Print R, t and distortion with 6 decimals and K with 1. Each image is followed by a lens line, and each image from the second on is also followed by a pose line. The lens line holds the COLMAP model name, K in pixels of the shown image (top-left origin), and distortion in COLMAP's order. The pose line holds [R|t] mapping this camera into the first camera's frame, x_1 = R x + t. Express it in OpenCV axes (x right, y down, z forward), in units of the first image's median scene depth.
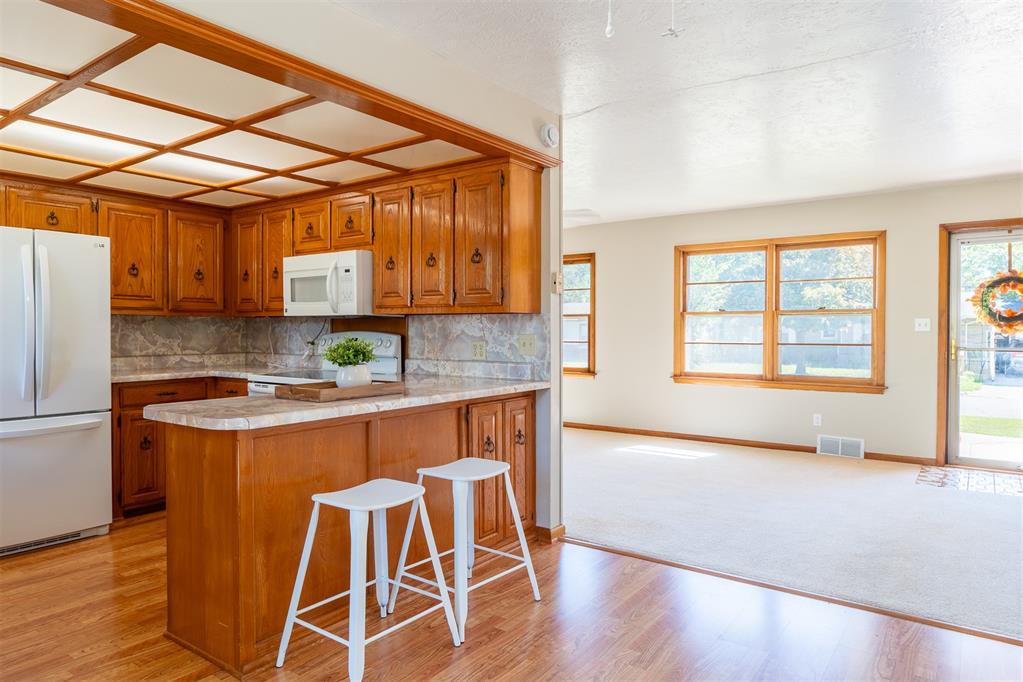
lens RADIAL K [[639.4, 0, 513.8], [0, 639.4, 341.1], [0, 0, 1]] dist [-0.007833, 0.000090]
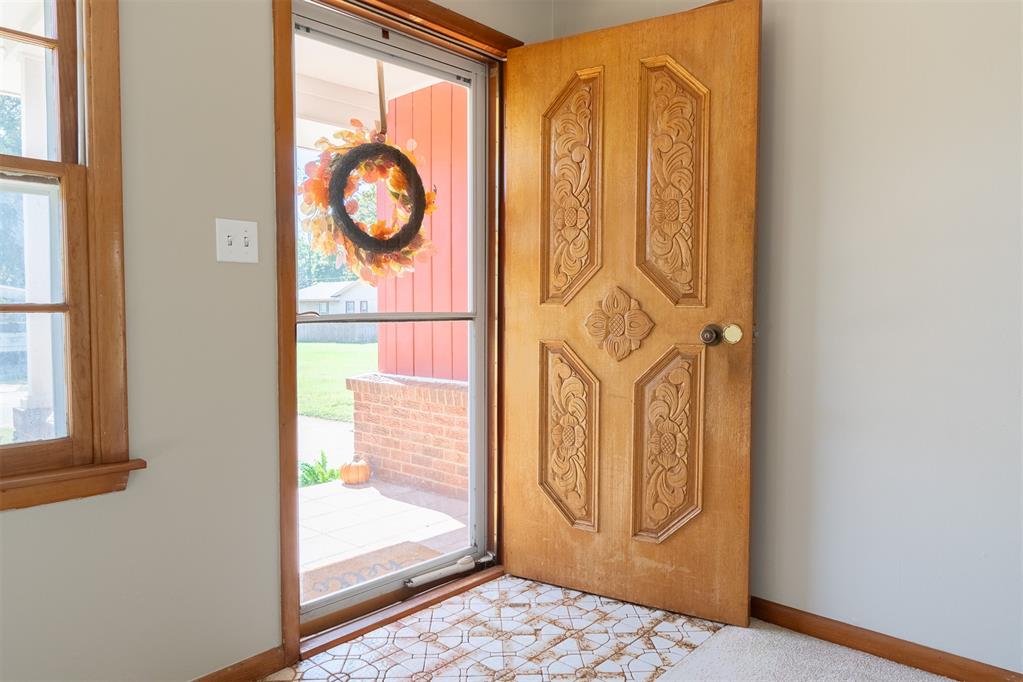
lens RADIAL K [[665.1, 0, 511.5], [0, 665.1, 341.0], [0, 0, 1]] dist [-0.001915, 0.000736]
pose [[0.126154, -0.042992, 0.991079, 0.323687], [0.015618, 0.999023, 0.041349, 0.011217], [-0.991888, 0.010263, 0.126703, 0.801605]]
